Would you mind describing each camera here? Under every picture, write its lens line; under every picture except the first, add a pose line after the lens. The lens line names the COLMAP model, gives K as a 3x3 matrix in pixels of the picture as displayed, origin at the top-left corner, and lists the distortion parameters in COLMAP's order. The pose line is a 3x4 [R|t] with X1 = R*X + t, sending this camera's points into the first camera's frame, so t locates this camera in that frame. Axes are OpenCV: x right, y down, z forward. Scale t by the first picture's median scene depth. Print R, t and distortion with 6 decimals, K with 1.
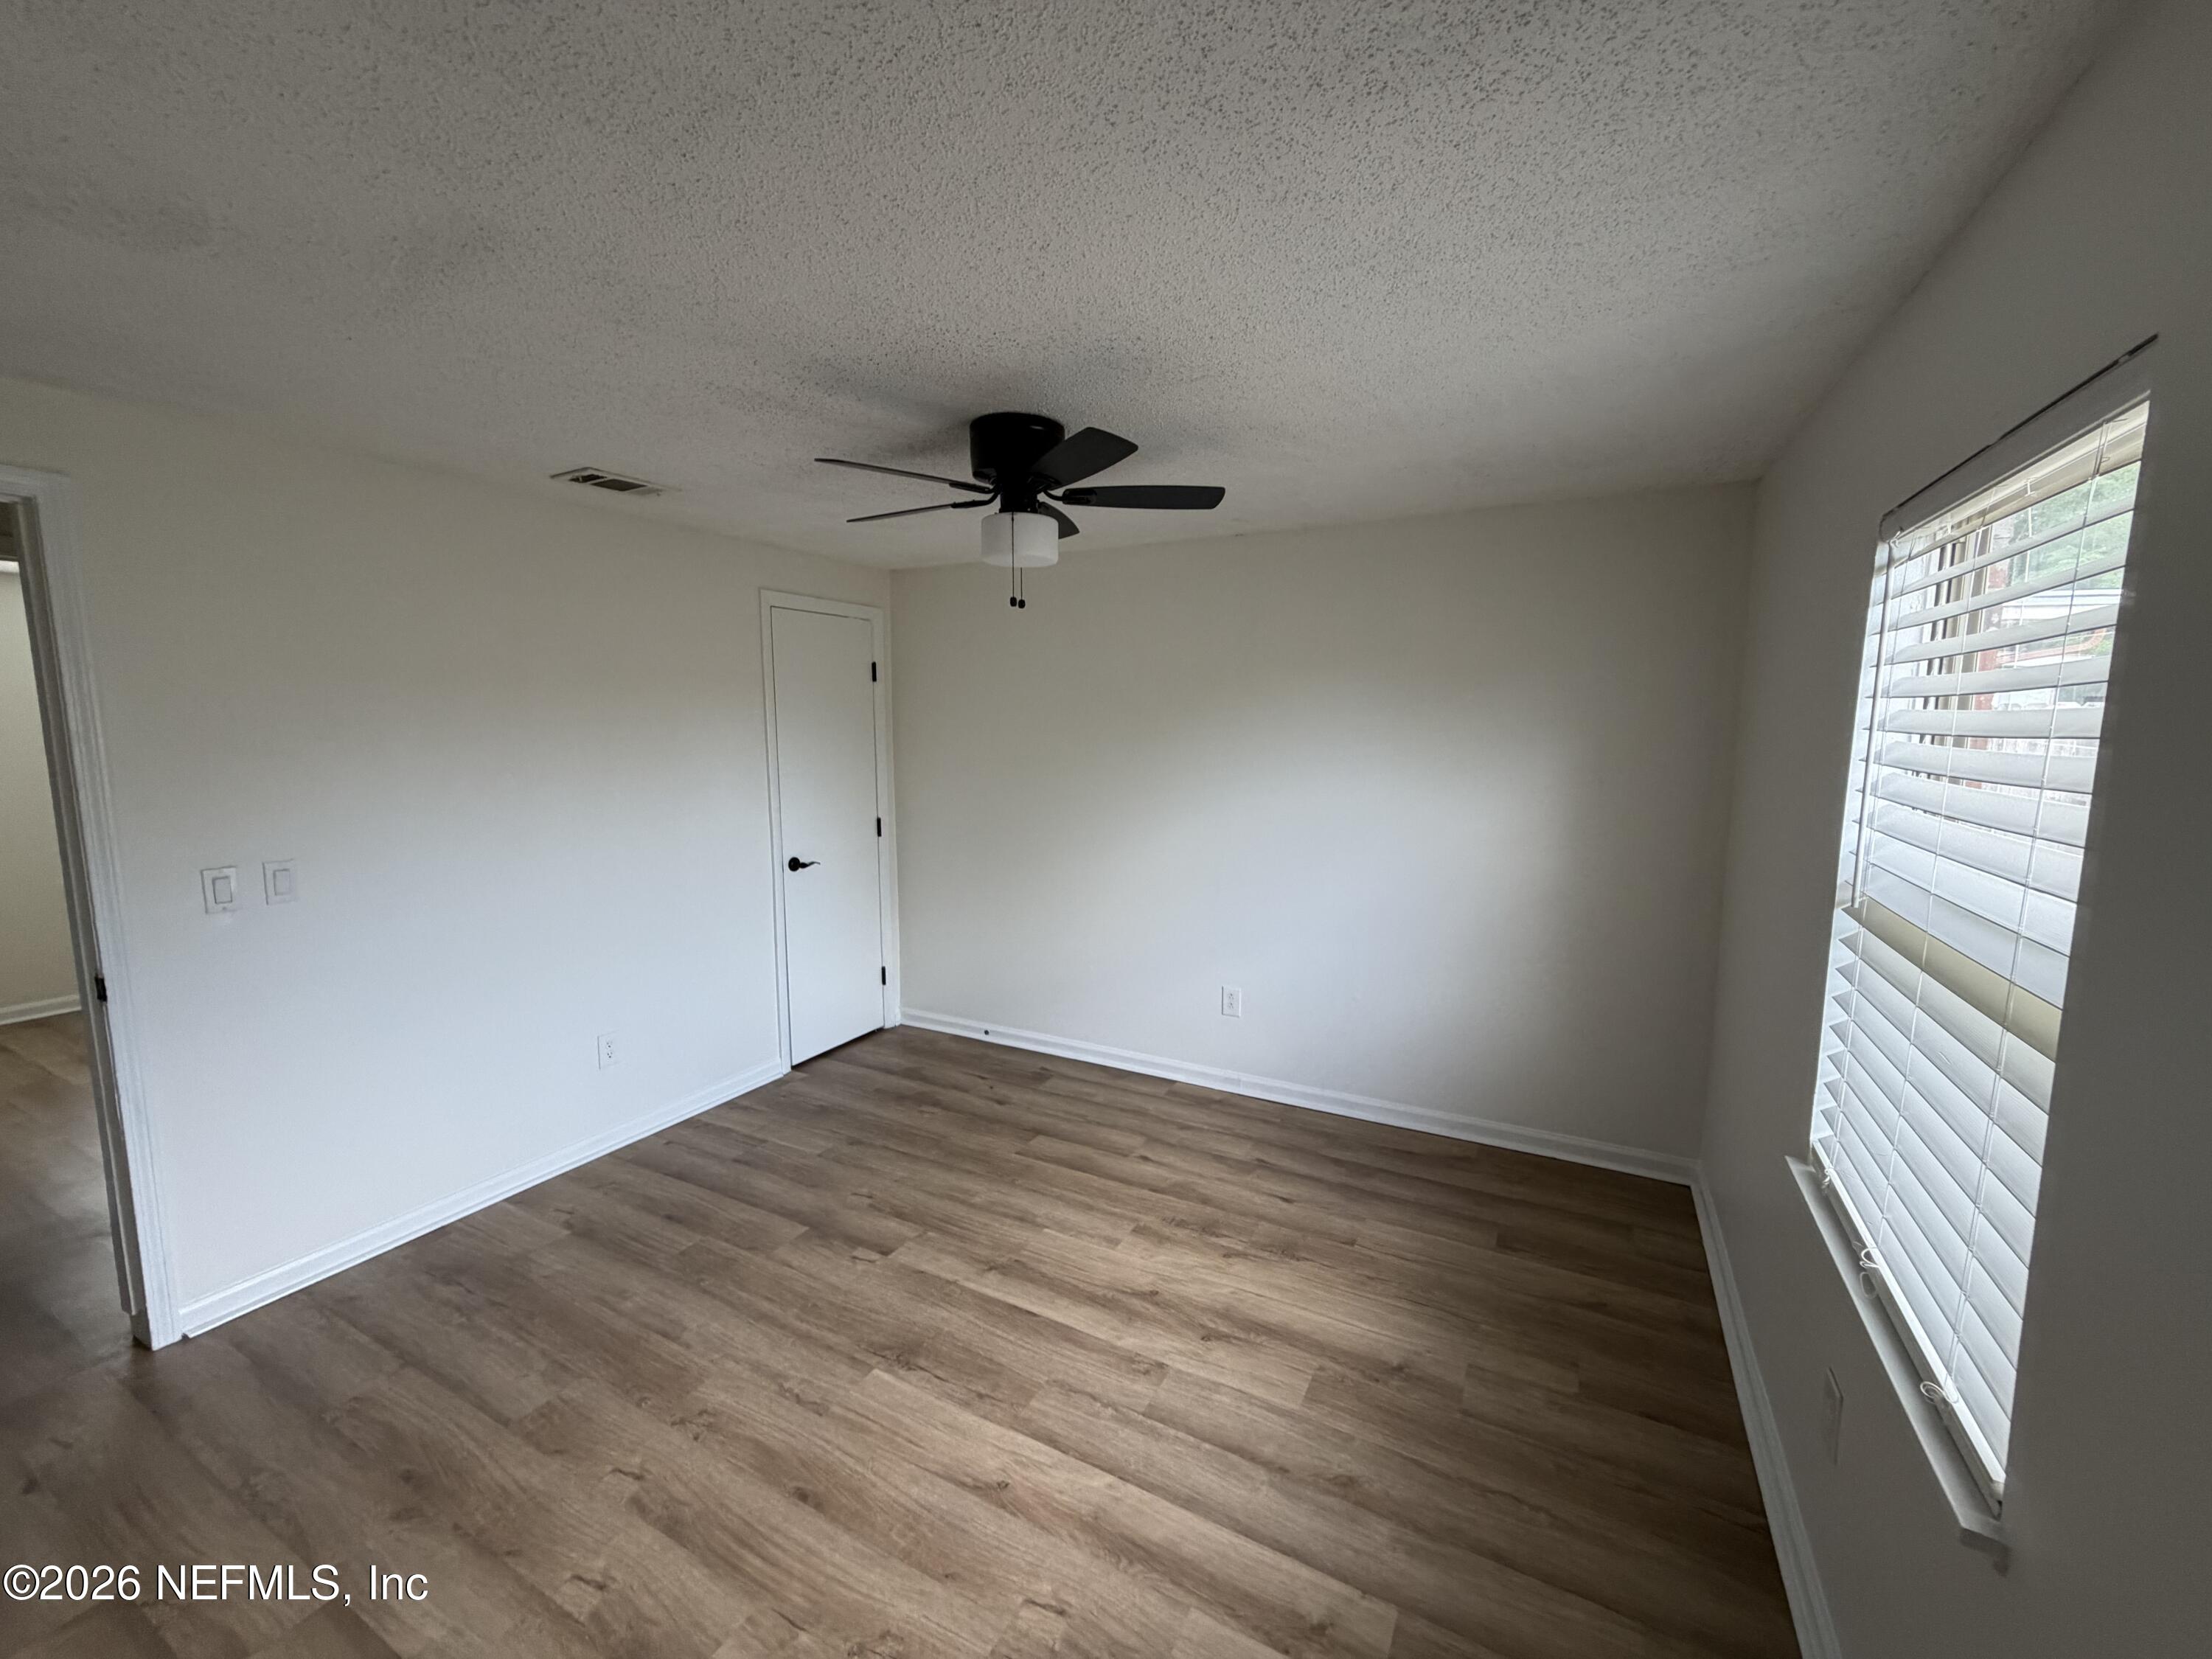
lens RADIAL K [[882.1, 0, 1101.4], [0, 882.1, 844.5], [0, 0, 1]] dist [-0.012422, 0.000997]
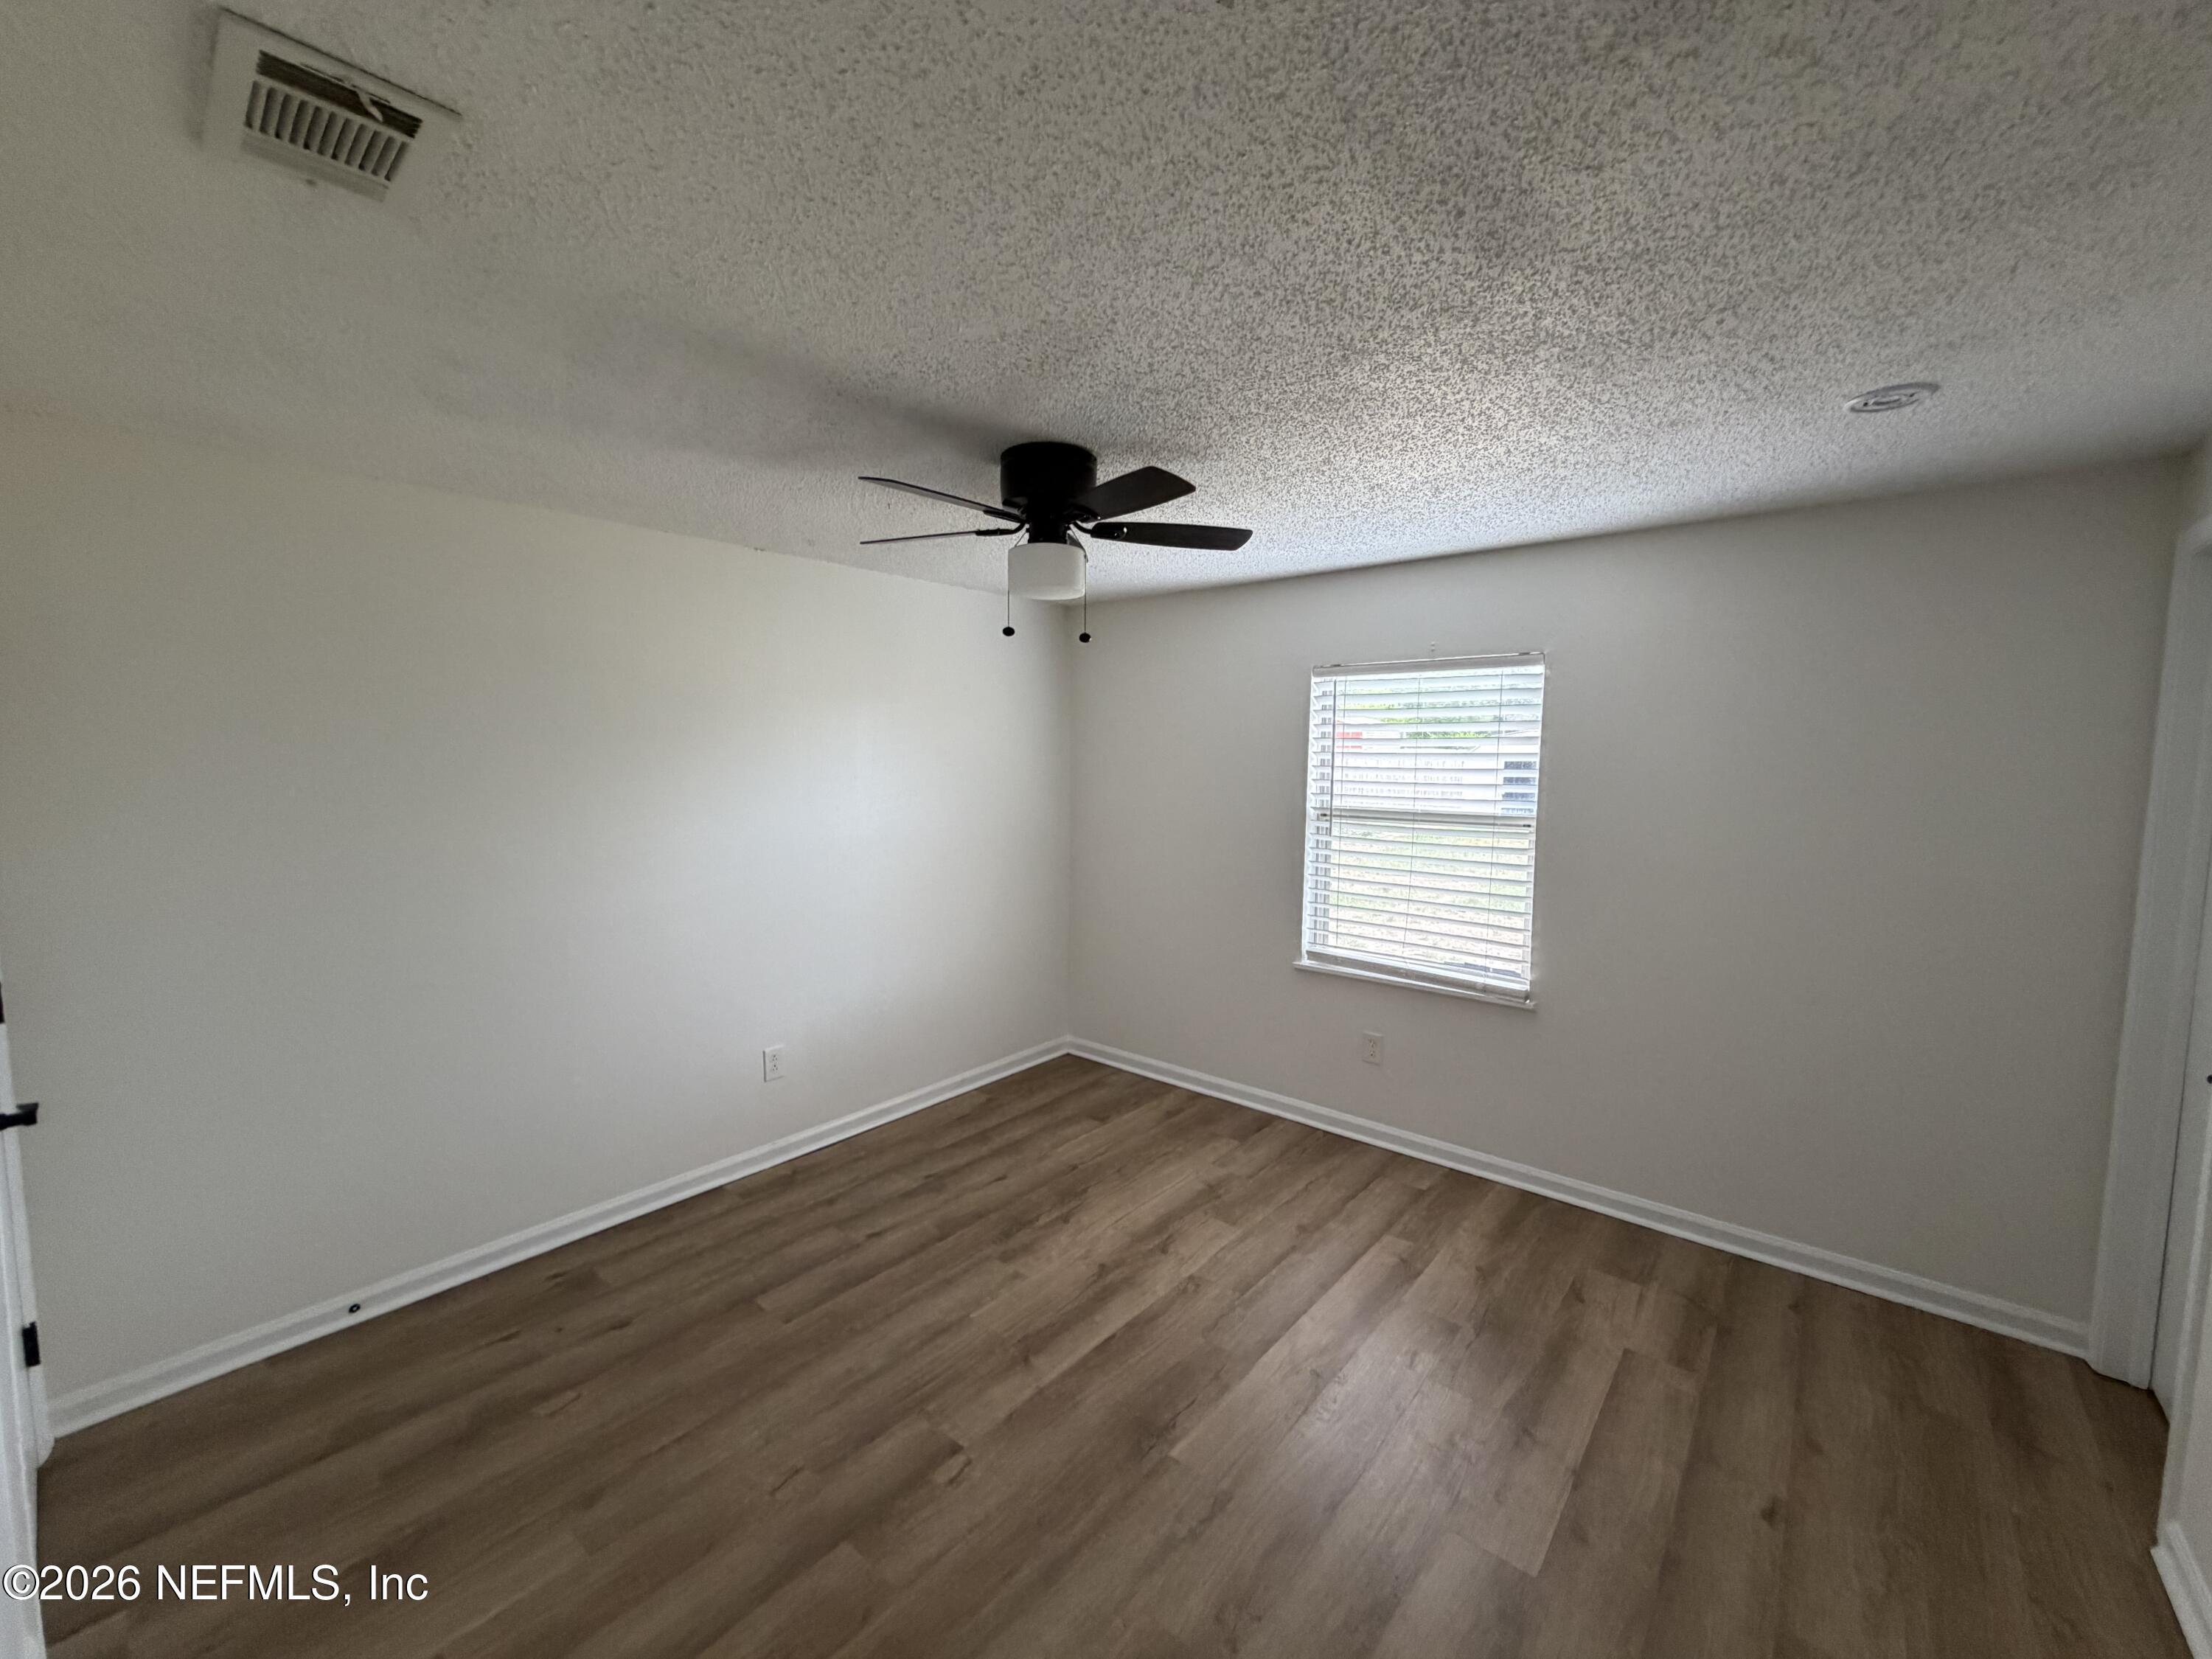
lens RADIAL K [[882.1, 0, 1099.0], [0, 882.1, 812.3], [0, 0, 1]] dist [-0.012422, 0.000997]
pose [[0.215235, -0.072042, 0.973901, -0.865394], [0.134659, 0.989938, 0.043468, -0.095161], [-0.967234, 0.121789, 0.222771, 0.601301]]
